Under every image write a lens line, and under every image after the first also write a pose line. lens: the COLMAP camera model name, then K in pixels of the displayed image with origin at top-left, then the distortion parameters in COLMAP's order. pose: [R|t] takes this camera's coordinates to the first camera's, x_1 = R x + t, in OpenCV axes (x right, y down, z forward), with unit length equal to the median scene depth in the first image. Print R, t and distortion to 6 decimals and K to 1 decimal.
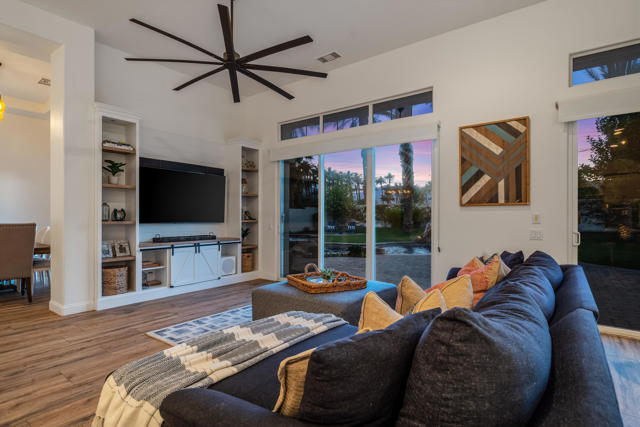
lens RADIAL K [[330.9, 0, 318.0], [0, 330.9, 219.2], [0, 0, 1]] dist [0.002436, 0.000247]
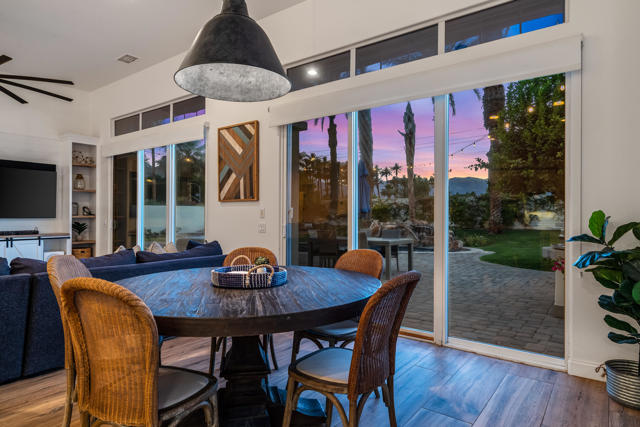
lens RADIAL K [[386.3, 0, 321.6], [0, 386.3, 213.1], [0, 0, 1]] dist [0.010005, 0.002475]
pose [[0.999972, 0.001786, -0.007199, 0.568233], [-0.001856, 0.999952, -0.009628, 0.005680], [0.007181, 0.009641, 0.999928, -0.181214]]
